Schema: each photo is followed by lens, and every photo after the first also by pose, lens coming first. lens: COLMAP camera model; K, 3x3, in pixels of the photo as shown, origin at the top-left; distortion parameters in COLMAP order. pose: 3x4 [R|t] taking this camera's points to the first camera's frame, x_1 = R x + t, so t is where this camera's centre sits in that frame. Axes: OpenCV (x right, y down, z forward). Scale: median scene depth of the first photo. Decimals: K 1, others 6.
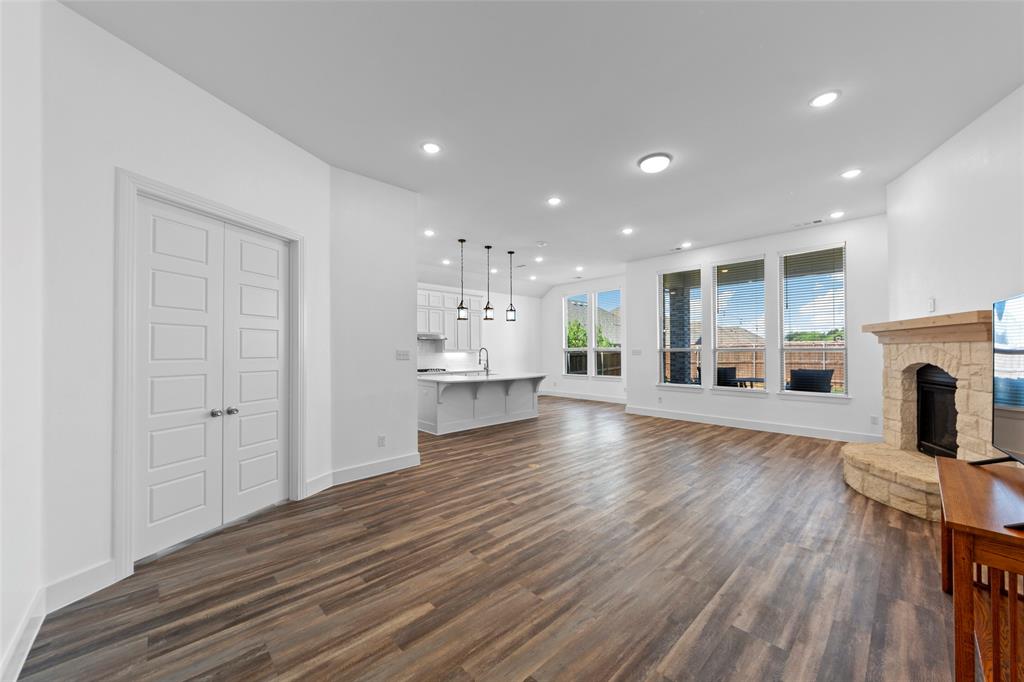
lens RADIAL K [[378.6, 0, 517.5], [0, 378.6, 347.0], [0, 0, 1]] dist [0.000296, 0.000042]
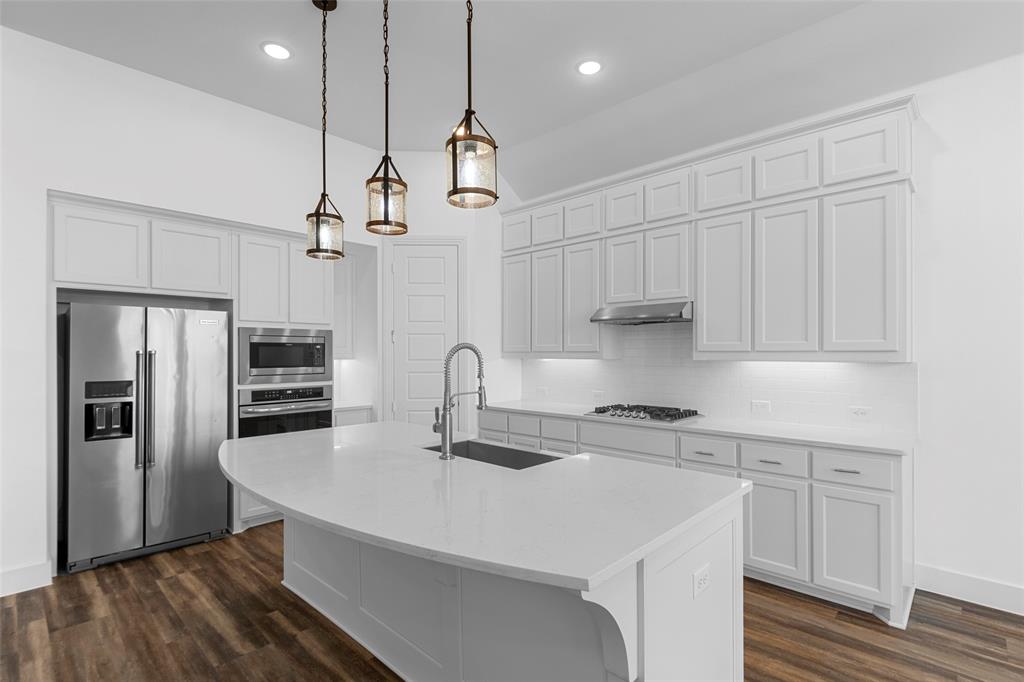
lens RADIAL K [[487.8, 0, 514.2], [0, 487.8, 352.0], [0, 0, 1]] dist [0.000706, -0.000775]
pose [[0.040416, 0.002475, -0.999180, 0.250753], [0.010879, 0.999937, 0.002917, 0.006648], [0.999124, -0.010988, 0.040387, 1.103444]]
